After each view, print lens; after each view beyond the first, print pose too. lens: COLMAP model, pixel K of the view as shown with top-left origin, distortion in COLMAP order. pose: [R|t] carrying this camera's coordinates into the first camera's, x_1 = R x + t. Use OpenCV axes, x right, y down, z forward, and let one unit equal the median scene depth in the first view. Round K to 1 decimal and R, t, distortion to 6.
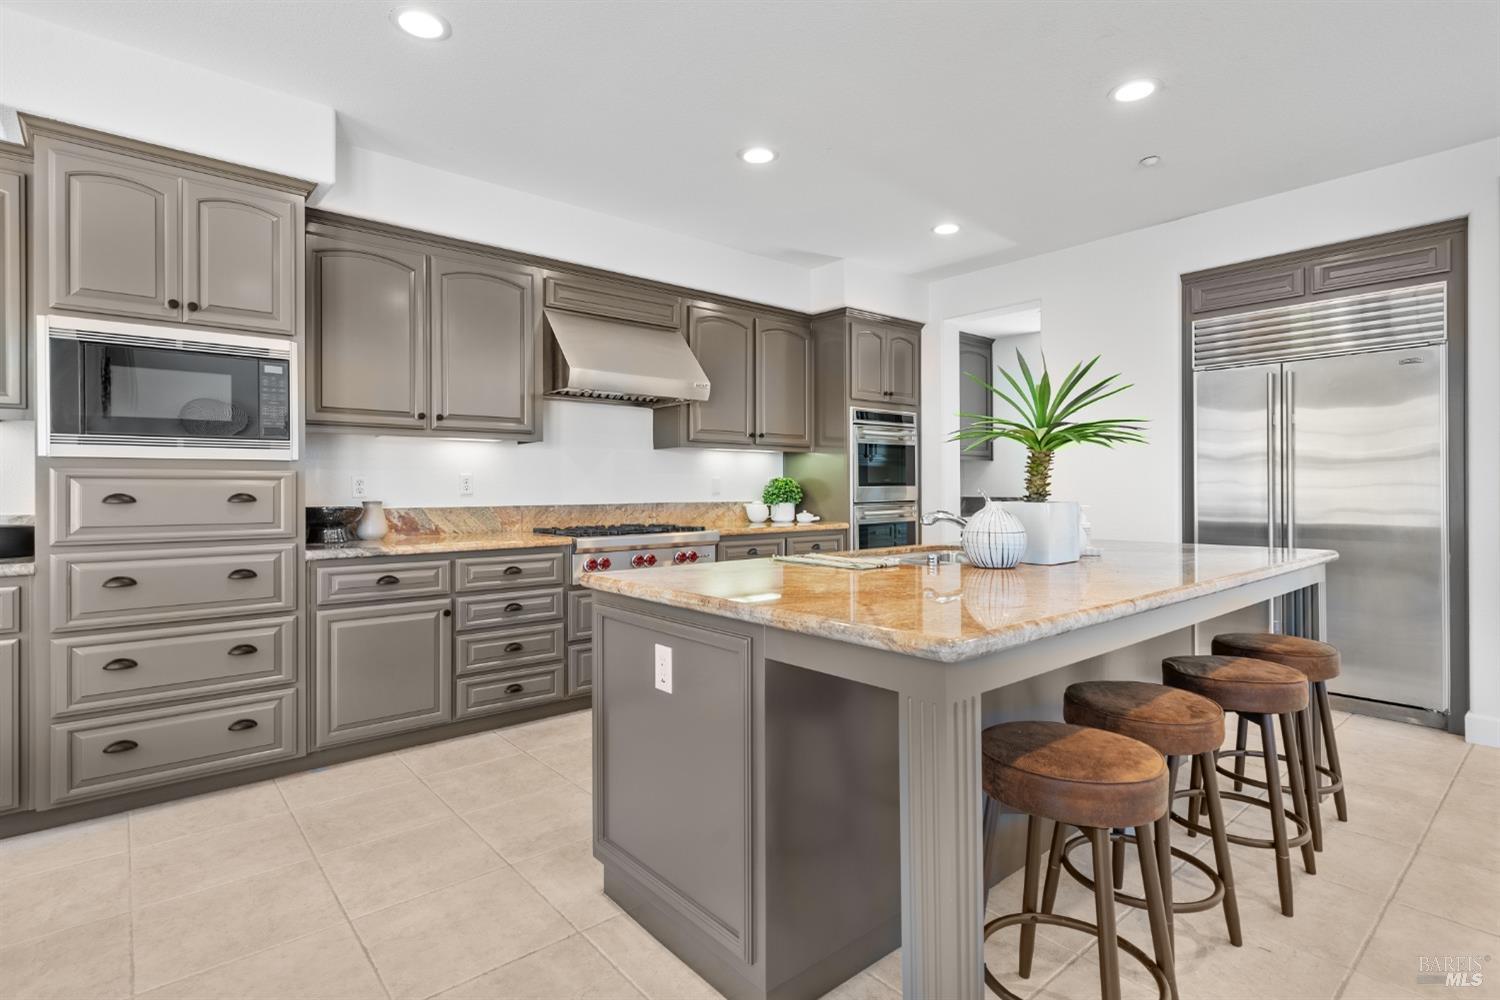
lens RADIAL K [[731.6, 0, 750.3], [0, 731.6, 493.7], [0, 0, 1]] dist [-0.002974, -0.000368]
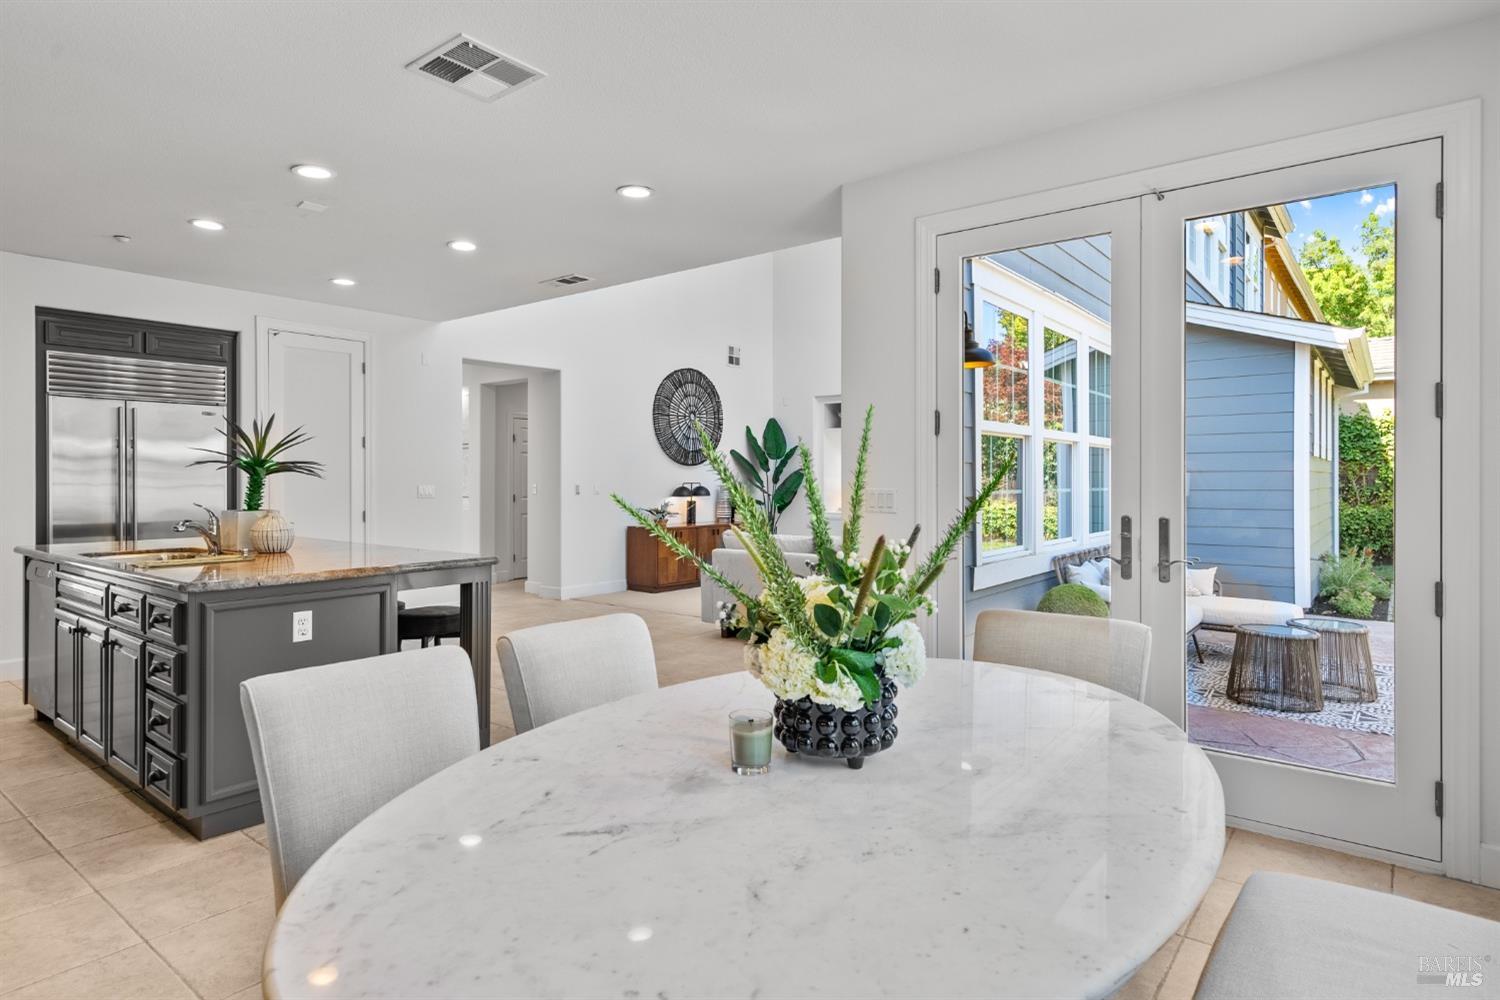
lens RADIAL K [[866.9, 0, 748.9], [0, 866.9, 489.6], [0, 0, 1]] dist [-0.000241, -0.000268]
pose [[-0.202117, -0.008945, 0.979321, -1.165546], [0.005843, 0.999929, 0.010339, -0.033014], [-0.979344, 0.007812, -0.202051, 0.254346]]
